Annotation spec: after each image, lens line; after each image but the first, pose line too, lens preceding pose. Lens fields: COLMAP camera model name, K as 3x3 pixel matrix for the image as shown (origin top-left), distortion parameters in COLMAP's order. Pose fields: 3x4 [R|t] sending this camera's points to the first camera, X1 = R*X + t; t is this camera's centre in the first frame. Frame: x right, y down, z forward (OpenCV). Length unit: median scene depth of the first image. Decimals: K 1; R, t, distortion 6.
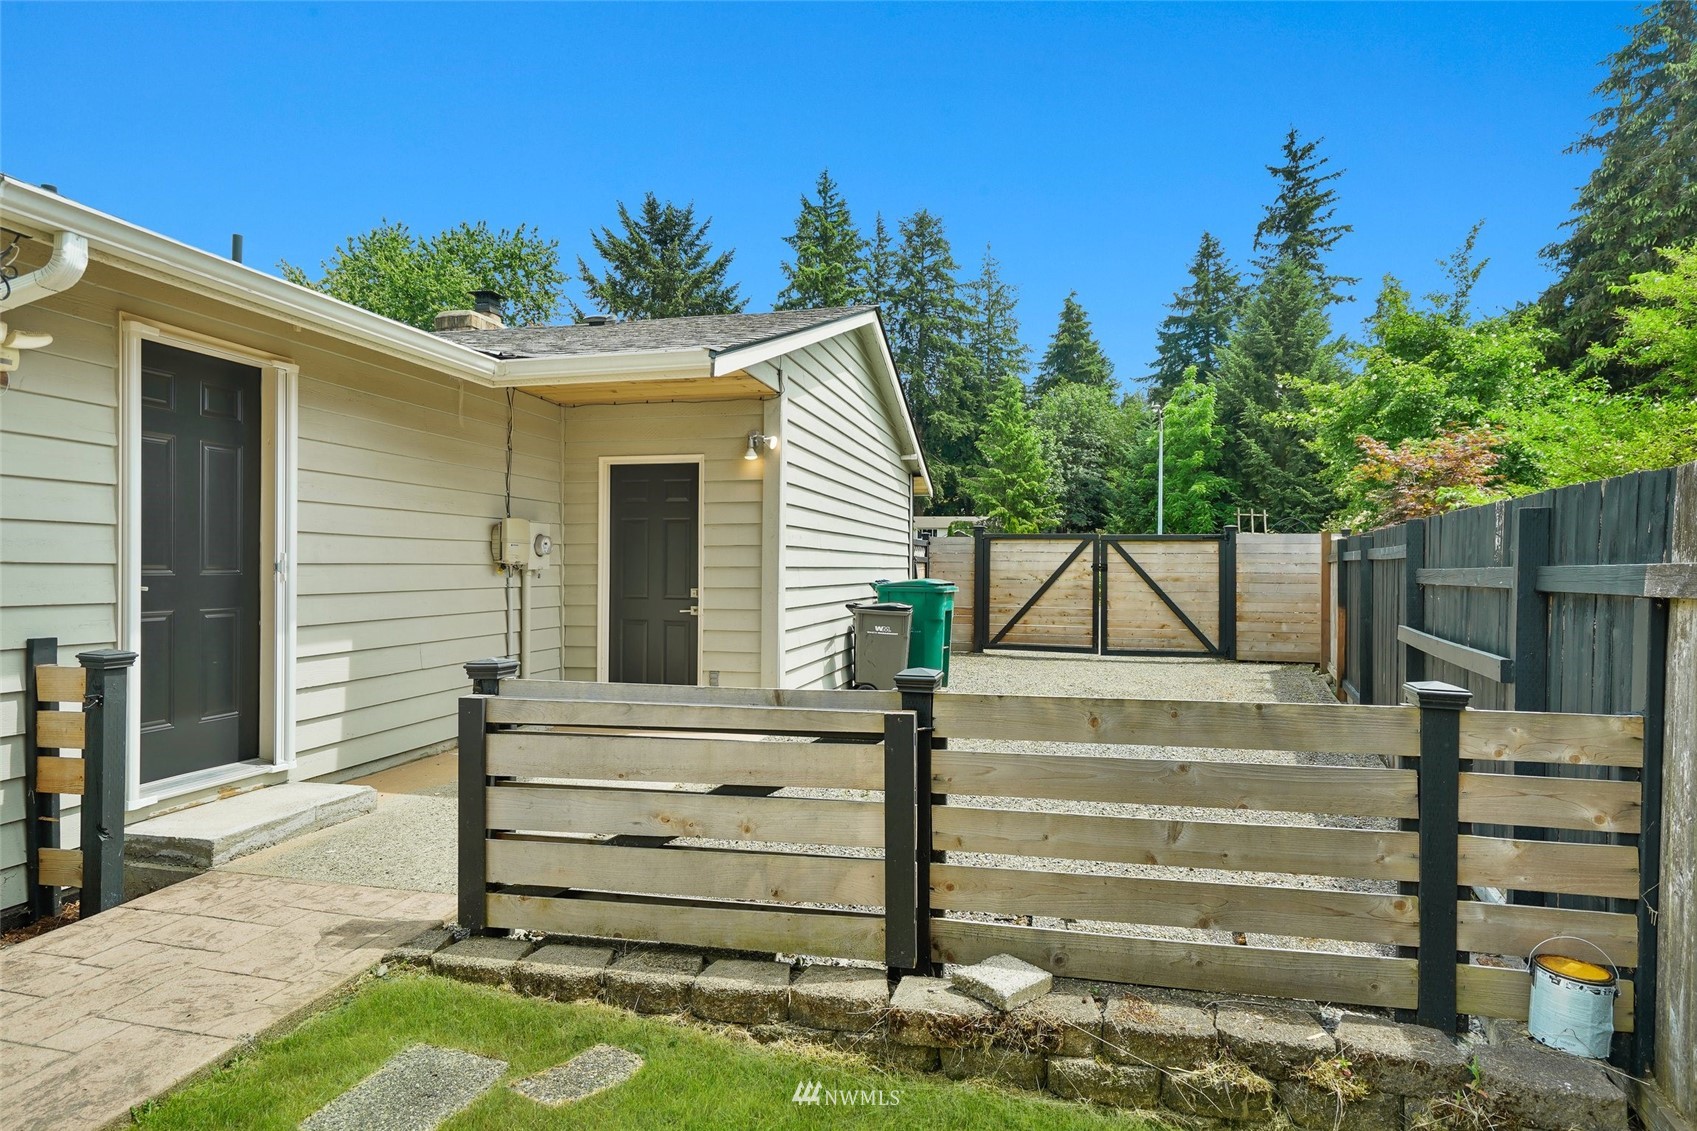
lens RADIAL K [[909.8, 0, 853.7], [0, 909.8, 555.6], [0, 0, 1]] dist [0.007992, 0.003100]
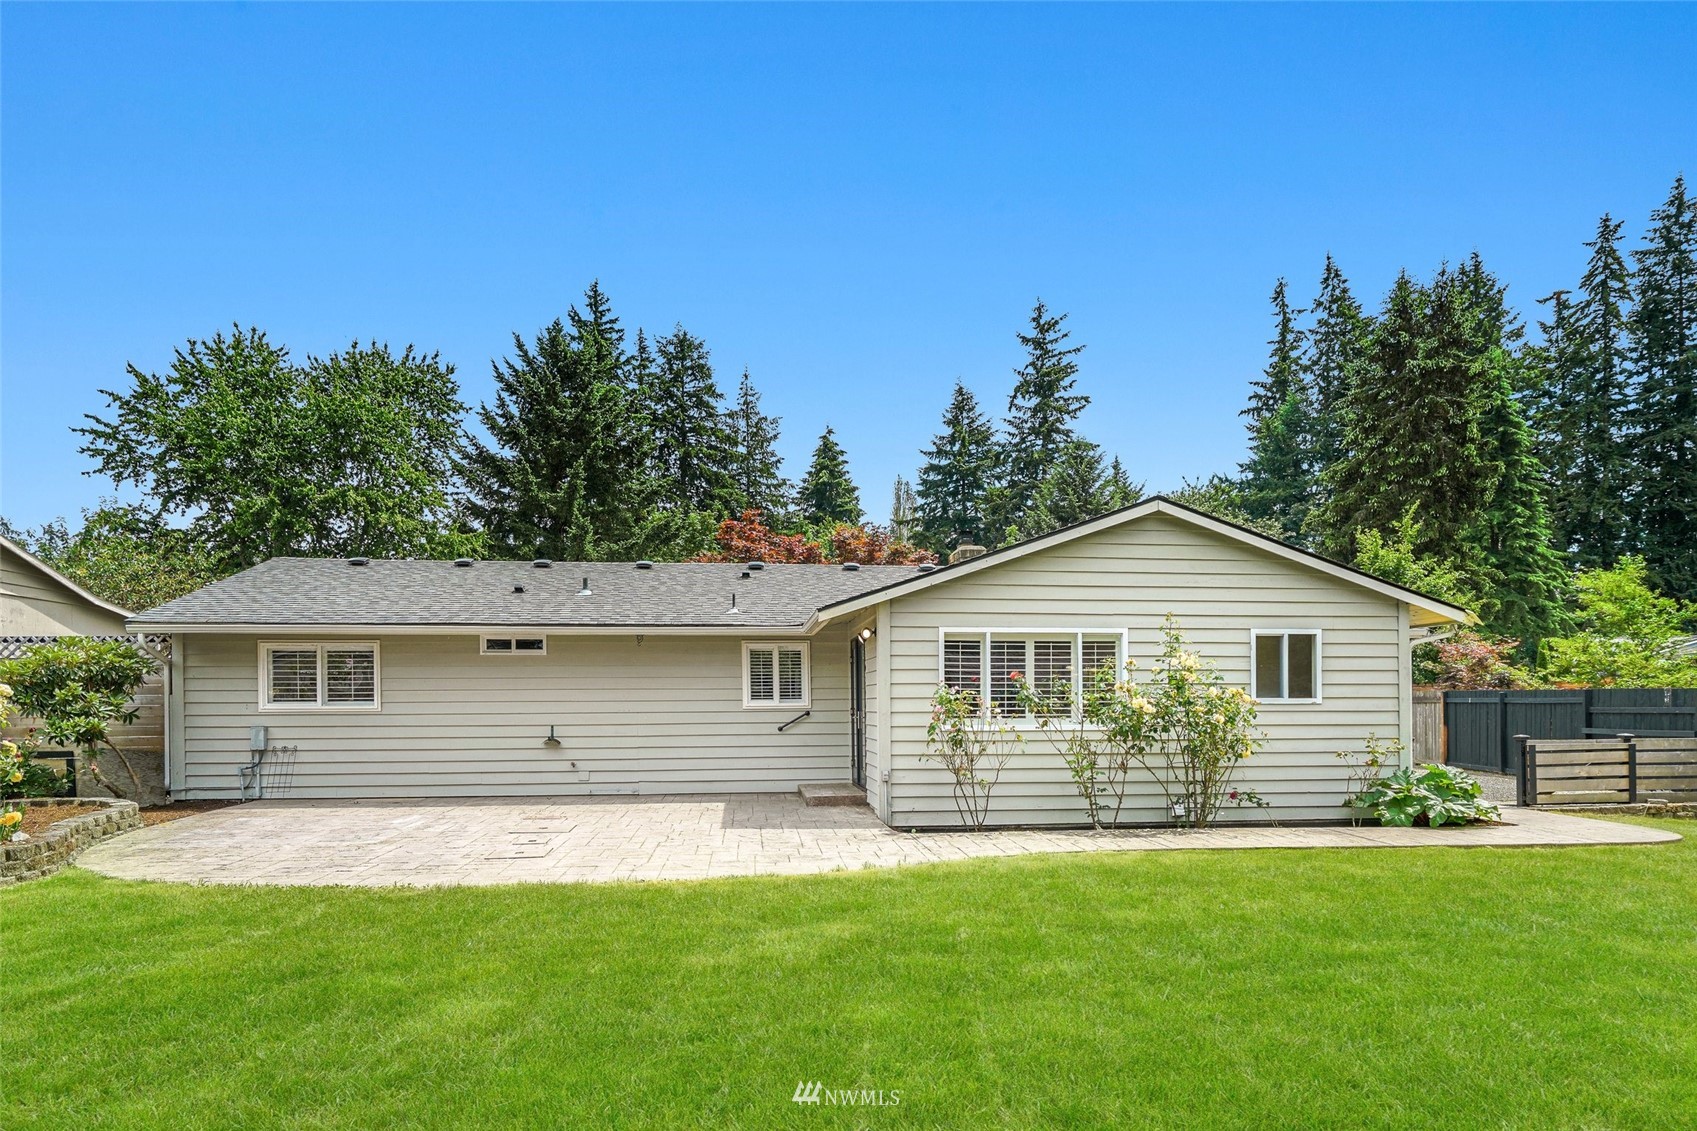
lens RADIAL K [[1009.4, 0, 841.8], [0, 1009.4, 682.8], [0, 0, 1]] dist [0.005098, 0.001816]
pose [[0.945855, -0.001259, 0.324587, -0.212281], [0.004481, 0.999948, -0.009181, -0.003544], [-0.324559, 0.010138, 0.945811, -0.097536]]
